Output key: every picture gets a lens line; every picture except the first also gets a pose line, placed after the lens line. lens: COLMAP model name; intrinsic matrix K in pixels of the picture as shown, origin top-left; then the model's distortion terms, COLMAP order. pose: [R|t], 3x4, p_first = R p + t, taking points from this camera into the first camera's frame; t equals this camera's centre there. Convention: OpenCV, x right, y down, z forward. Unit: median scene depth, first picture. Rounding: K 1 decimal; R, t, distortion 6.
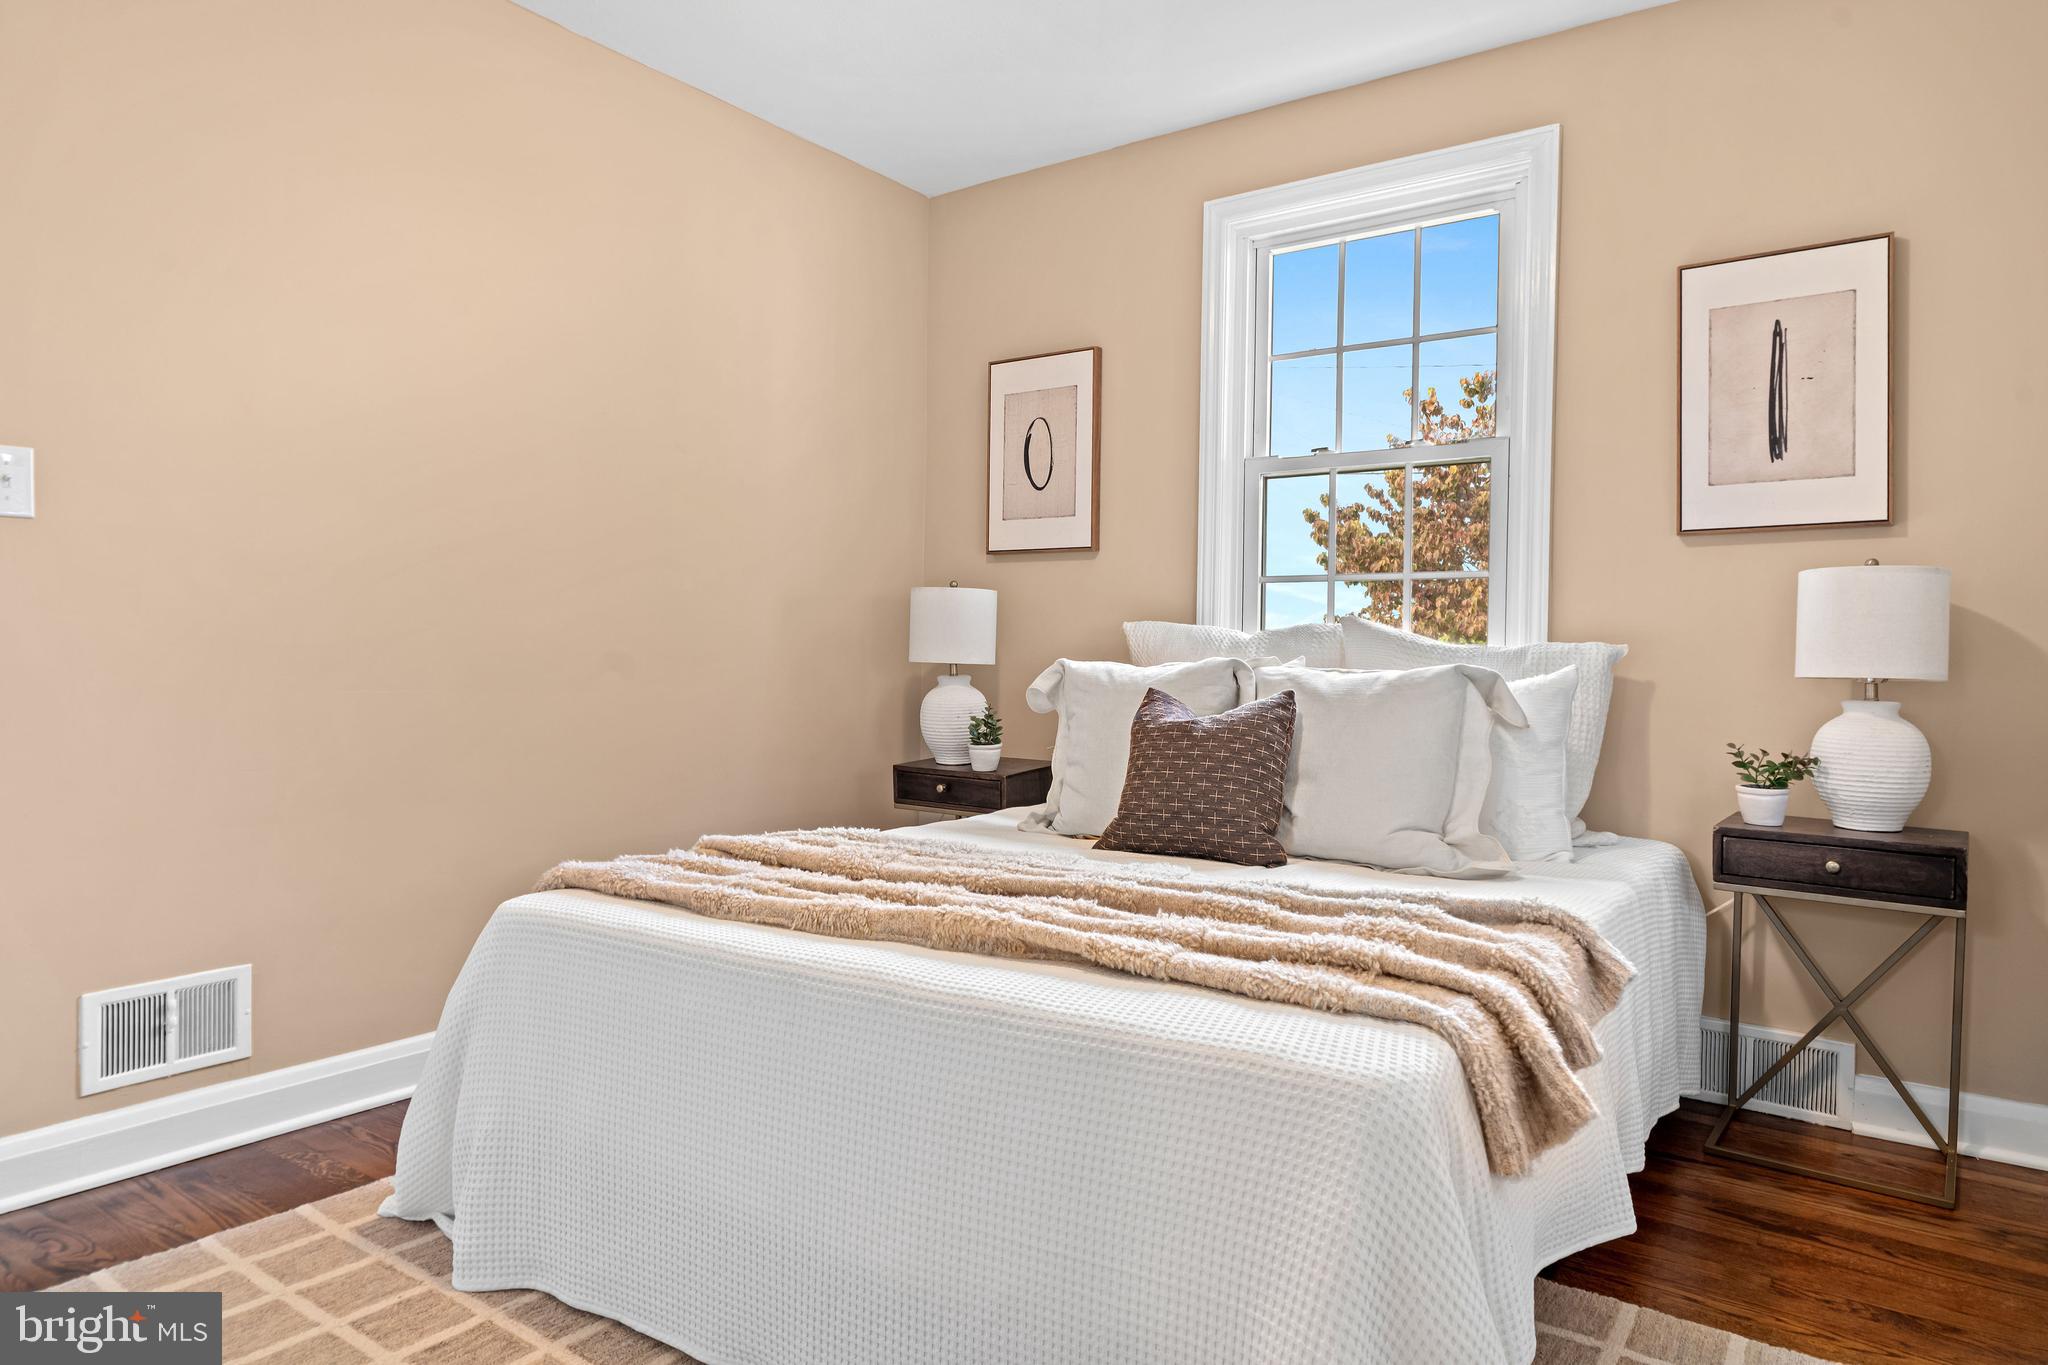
lens RADIAL K [[1232.0, 0, 1001.9], [0, 1232.0, 665.9], [0, 0, 1]] dist [-0.001204, 0.002220]
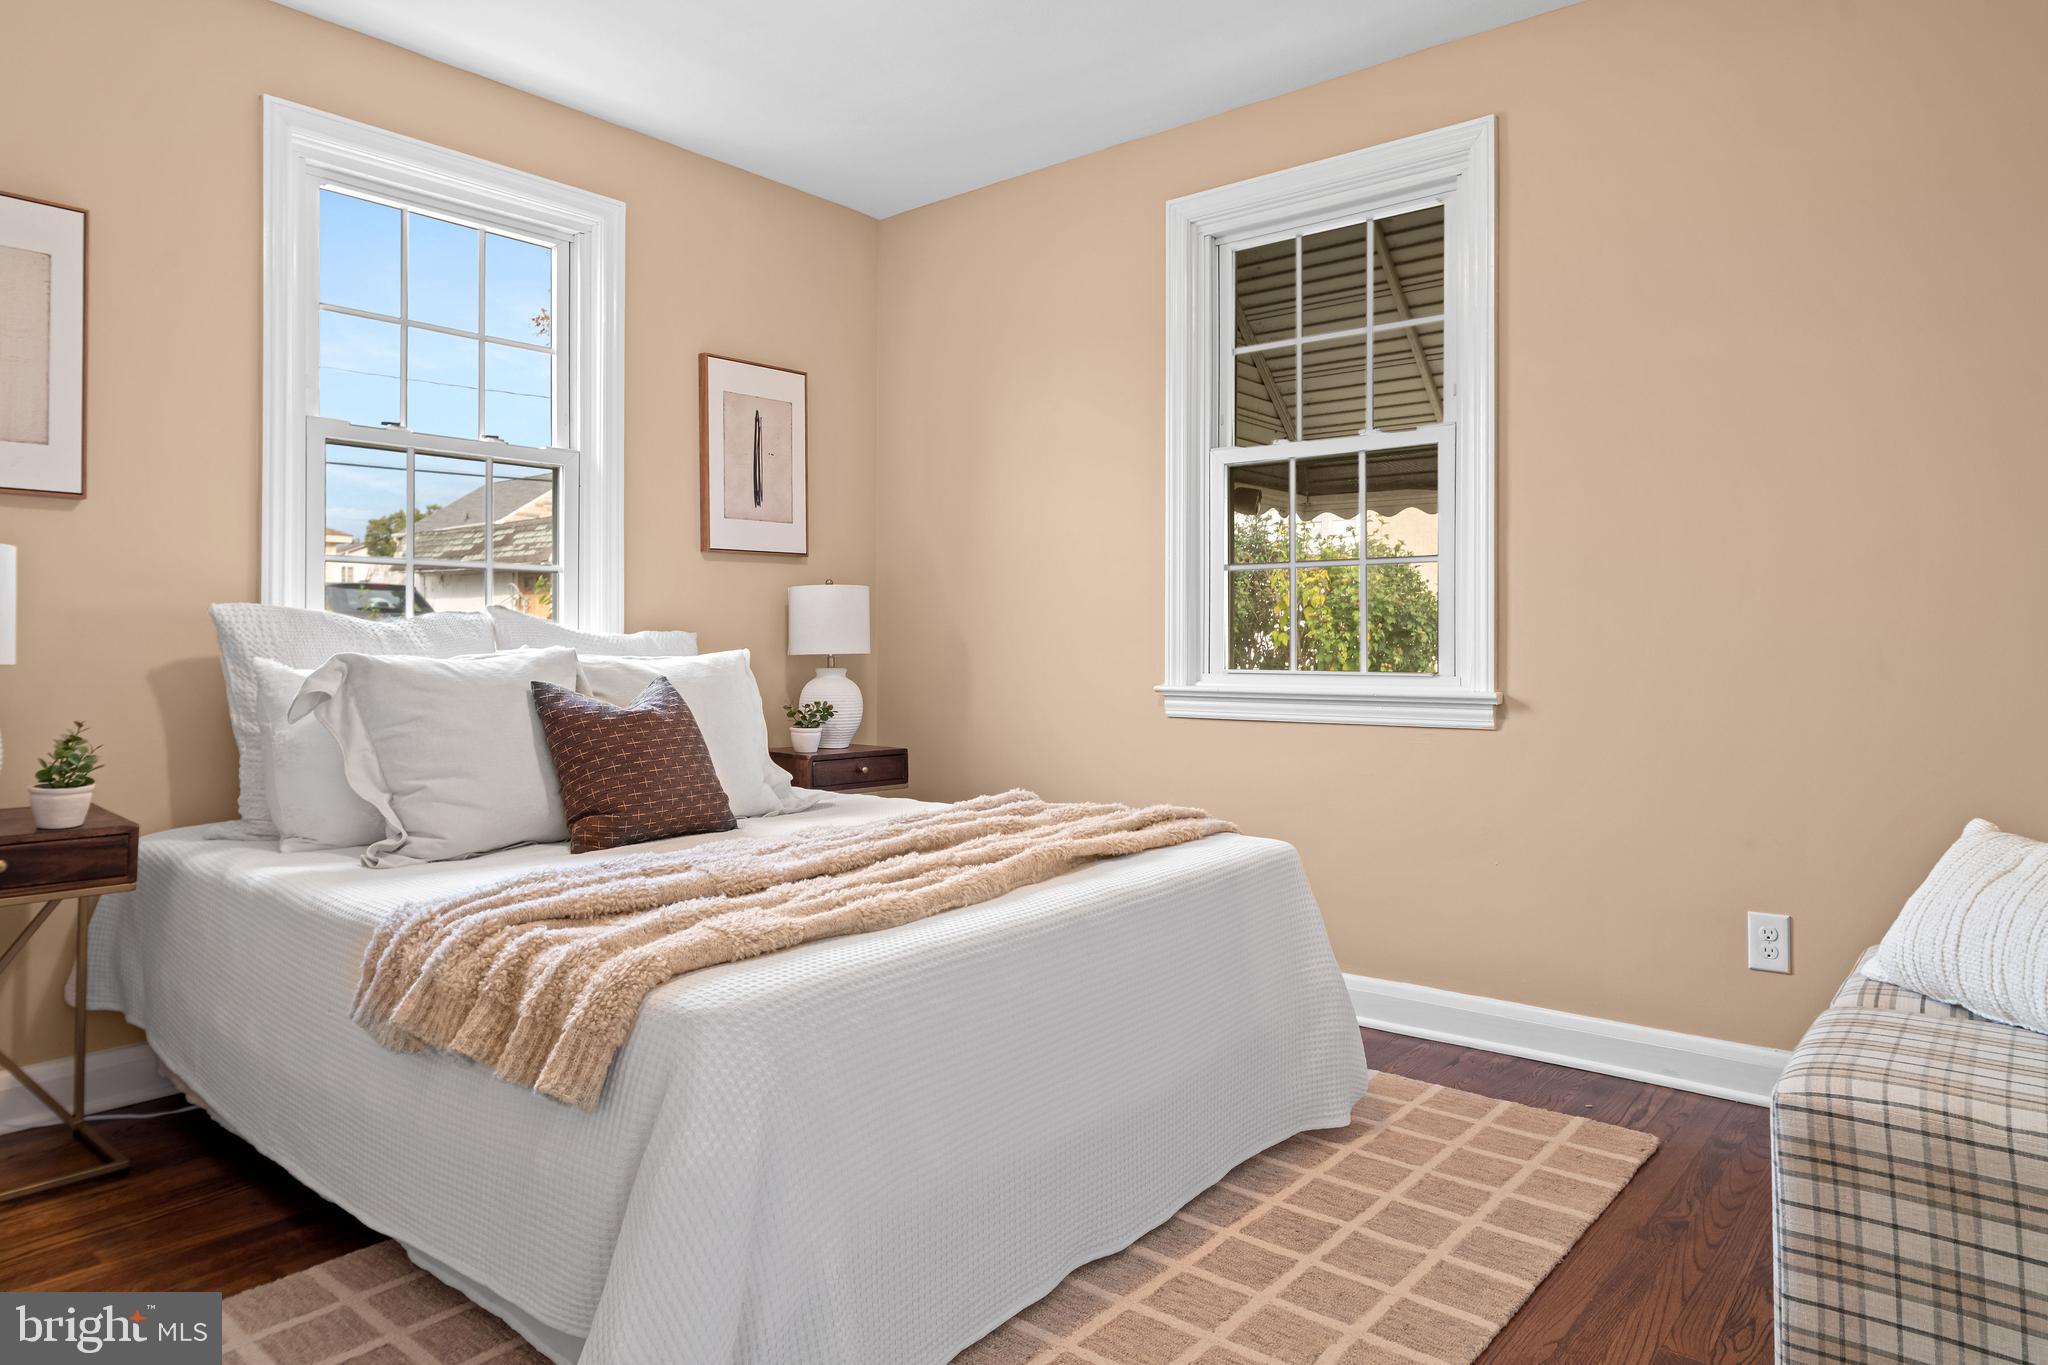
lens RADIAL K [[1232.0, 0, 1009.8], [0, 1232.0, 670.9], [0, 0, 1]] dist [-0.001204, 0.002220]
pose [[0.091733, -0.034558, 0.995184, -0.852759], [0.013043, 0.999354, 0.033500, -0.017712], [-0.995698, 0.009907, 0.092124, 0.599806]]
